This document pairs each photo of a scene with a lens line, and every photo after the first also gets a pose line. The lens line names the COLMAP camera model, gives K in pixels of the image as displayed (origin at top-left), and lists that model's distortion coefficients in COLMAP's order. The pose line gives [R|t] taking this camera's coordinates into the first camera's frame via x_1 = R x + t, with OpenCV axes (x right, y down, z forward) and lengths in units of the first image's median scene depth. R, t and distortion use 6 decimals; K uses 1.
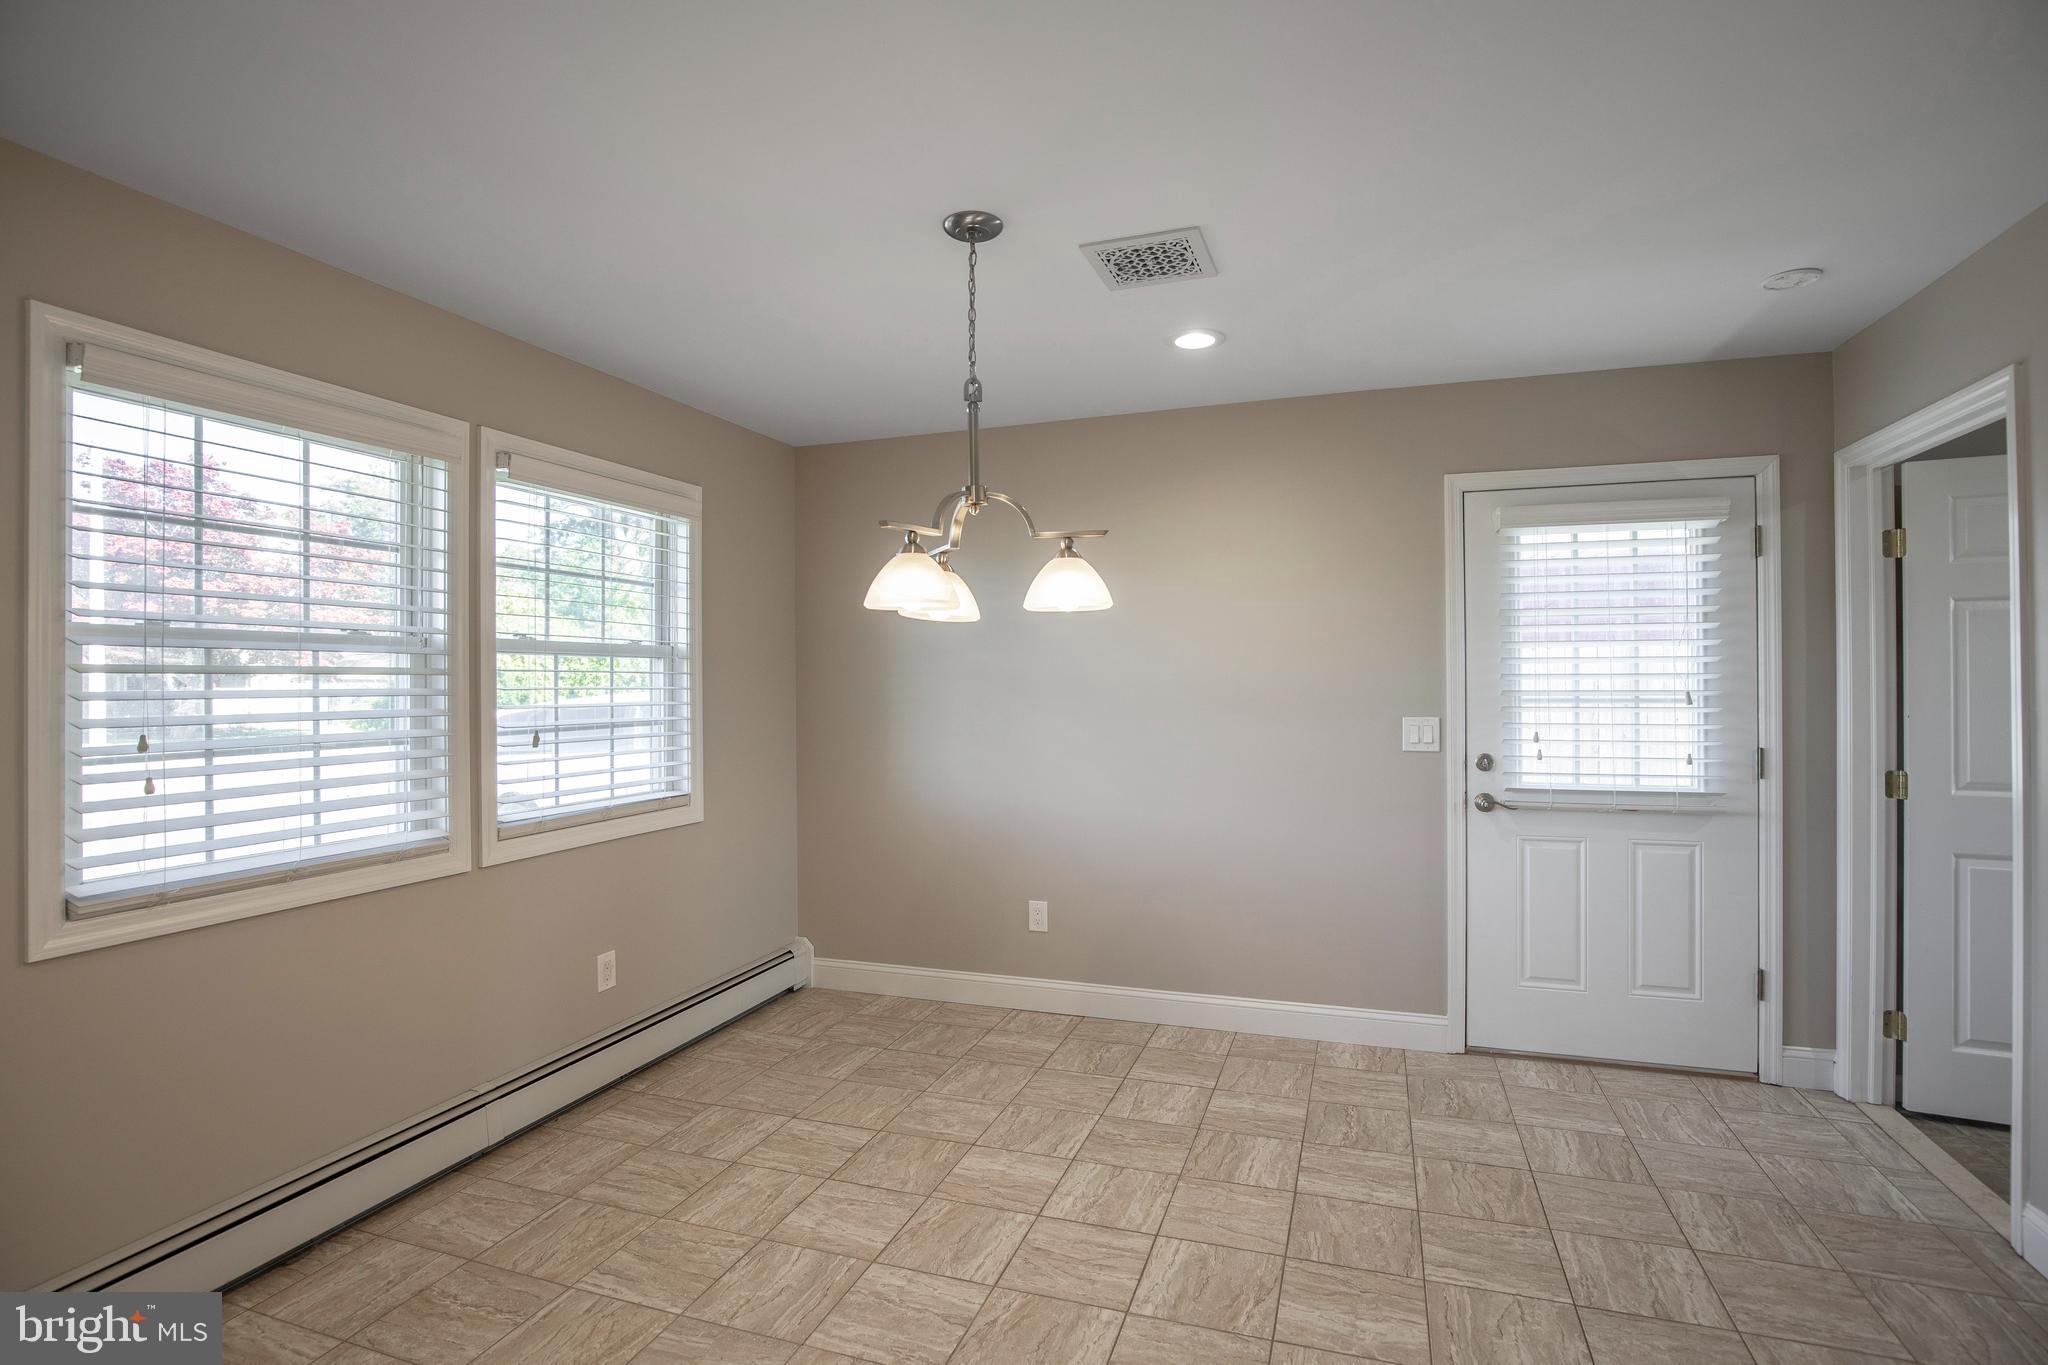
lens RADIAL K [[973.7, 0, 1024.9], [0, 973.7, 678.6], [0, 0, 1]] dist [-0.029875, 0.001630]
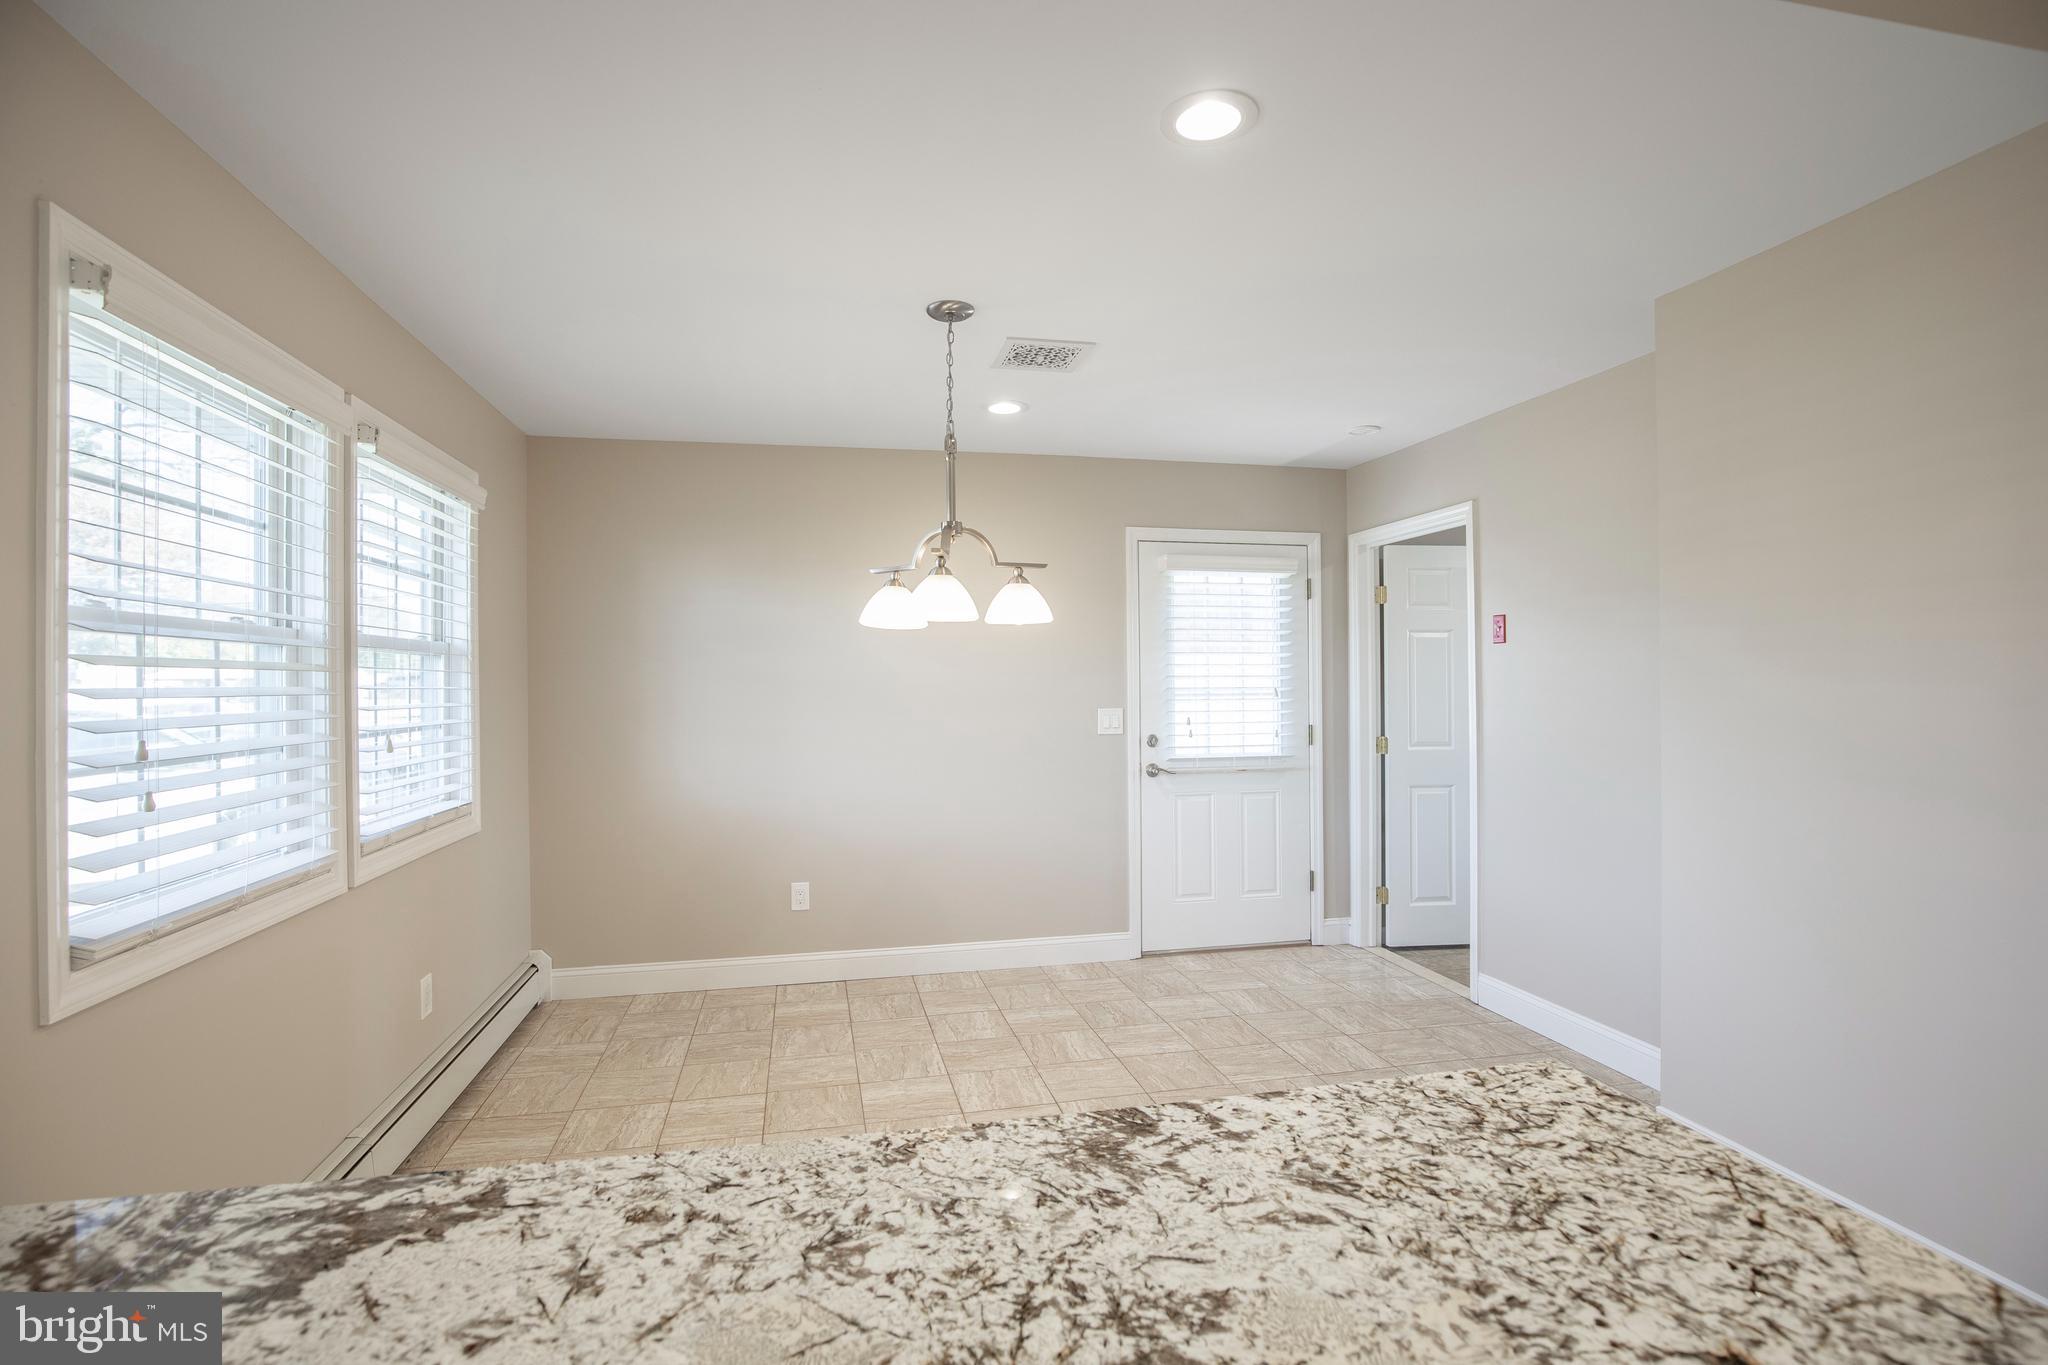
lens RADIAL K [[970.2, 0, 999.4], [0, 970.2, 676.5], [0, 0, 1]] dist [-0.039029, 0.011425]
pose [[0.857226, 0.002791, 0.514933, -0.446372], [0.001196, 0.999972, -0.007411, 0.006756], [-0.514940, 0.006968, 0.857198, -0.061876]]
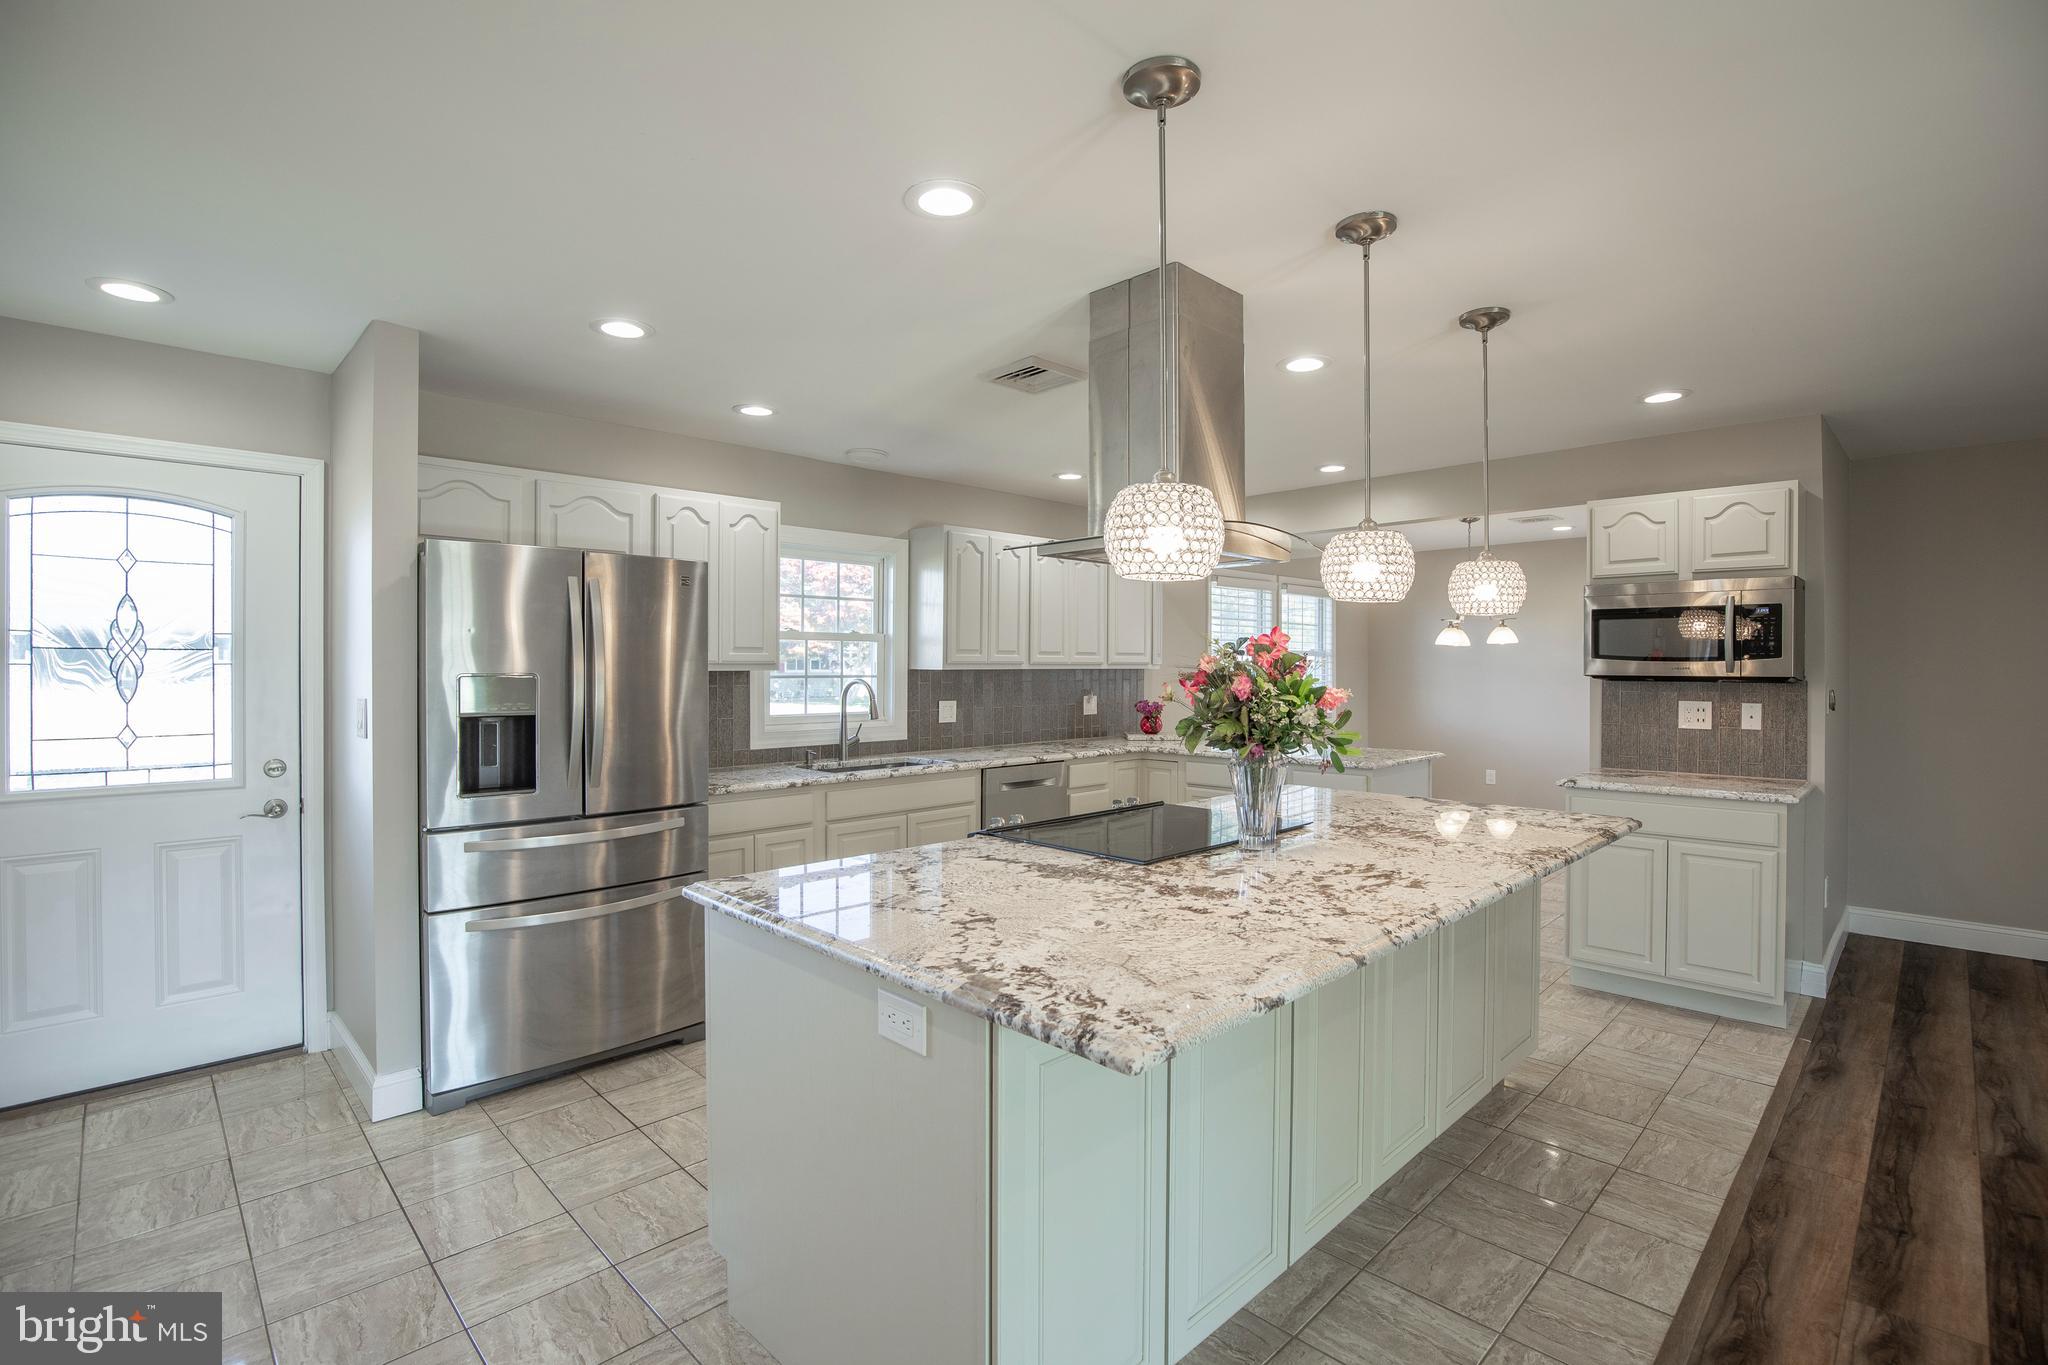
lens RADIAL K [[952.6, 0, 1030.4], [0, 952.6, 679.0], [0, 0, 1]] dist [-0.038815, 0.008057]
pose [[0.902837, 0.008610, -0.429896, -0.014165], [-0.002216, 0.999879, 0.015372, 0.000741], [0.429977, -0.012926, 0.902747, -1.587647]]
